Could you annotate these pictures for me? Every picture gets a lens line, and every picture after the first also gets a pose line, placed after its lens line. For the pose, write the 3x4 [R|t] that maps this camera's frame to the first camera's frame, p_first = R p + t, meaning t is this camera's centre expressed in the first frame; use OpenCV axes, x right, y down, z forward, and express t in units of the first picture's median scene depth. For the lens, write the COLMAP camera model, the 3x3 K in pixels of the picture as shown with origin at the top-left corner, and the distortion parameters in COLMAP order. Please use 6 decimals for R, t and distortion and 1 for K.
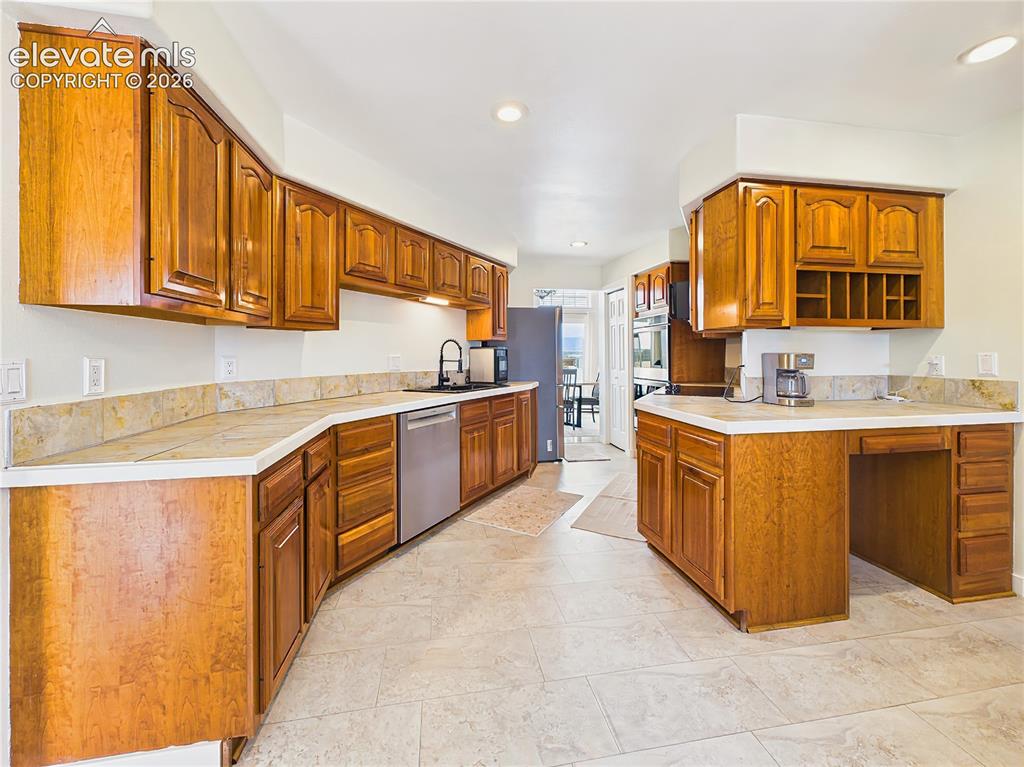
lens RADIAL K [[413.1, 0, 510.8], [0, 413.1, 365.6], [0, 0, 1]] dist [-0.001077, -0.000071]
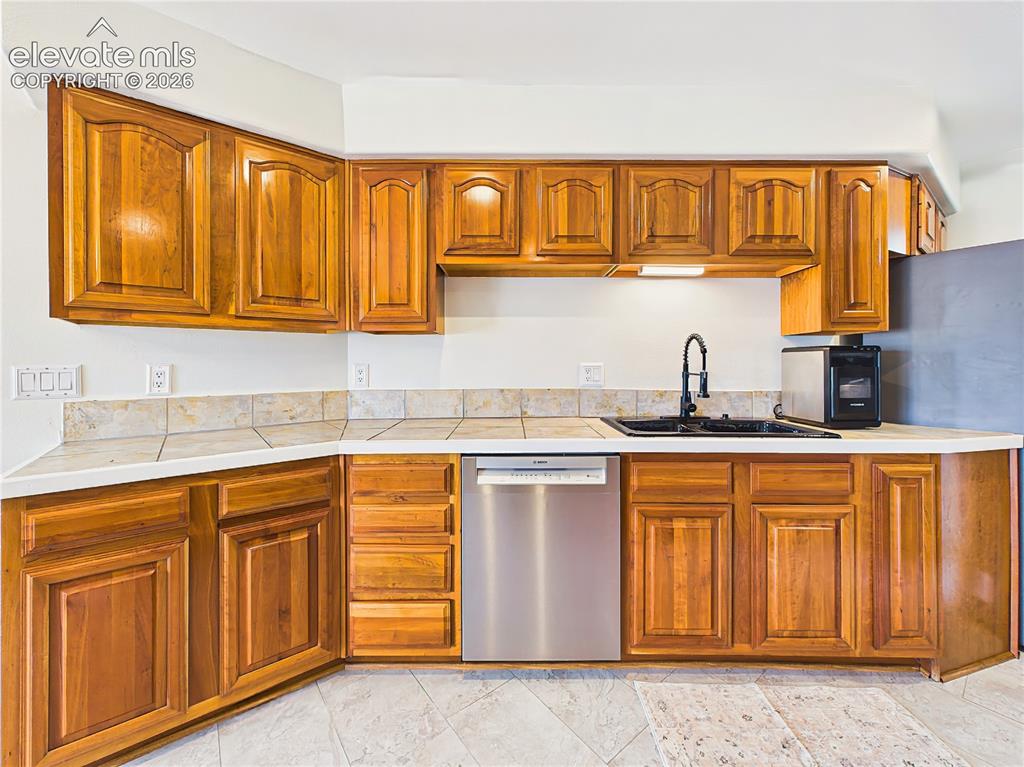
lens RADIAL K [[413.1, 0, 510.8], [0, 413.1, 365.6], [0, 0, 1]] dist [-0.001077, -0.000071]
pose [[0.467917, 0.010769, -0.883707, 0.308784], [-0.024561, 0.999698, -0.000822, -0.022223], [0.883431, 0.022089, 0.468041, 0.719443]]
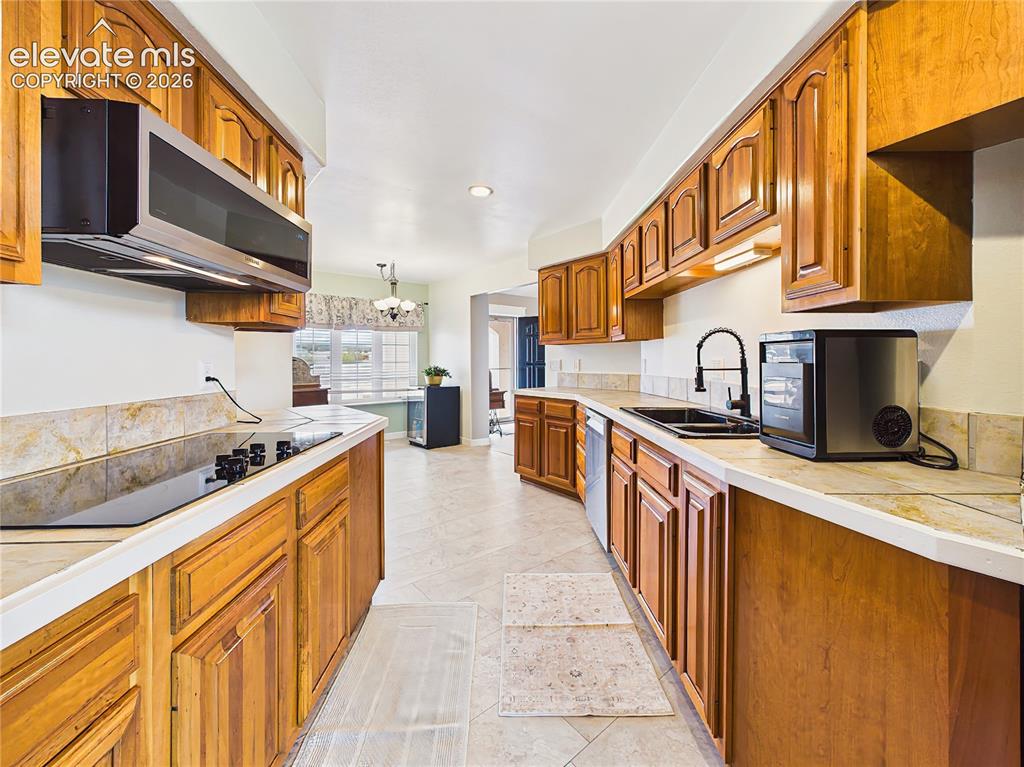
lens RADIAL K [[413.1, 0, 510.8], [0, 413.1, 365.6], [0, 0, 1]] dist [-0.001077, -0.000071]
pose [[-0.877191, 0.017443, -0.479825, 0.477314], [-0.000992, 0.999272, 0.038140, -0.048205], [0.480141, 0.033932, -0.876535, 1.836022]]
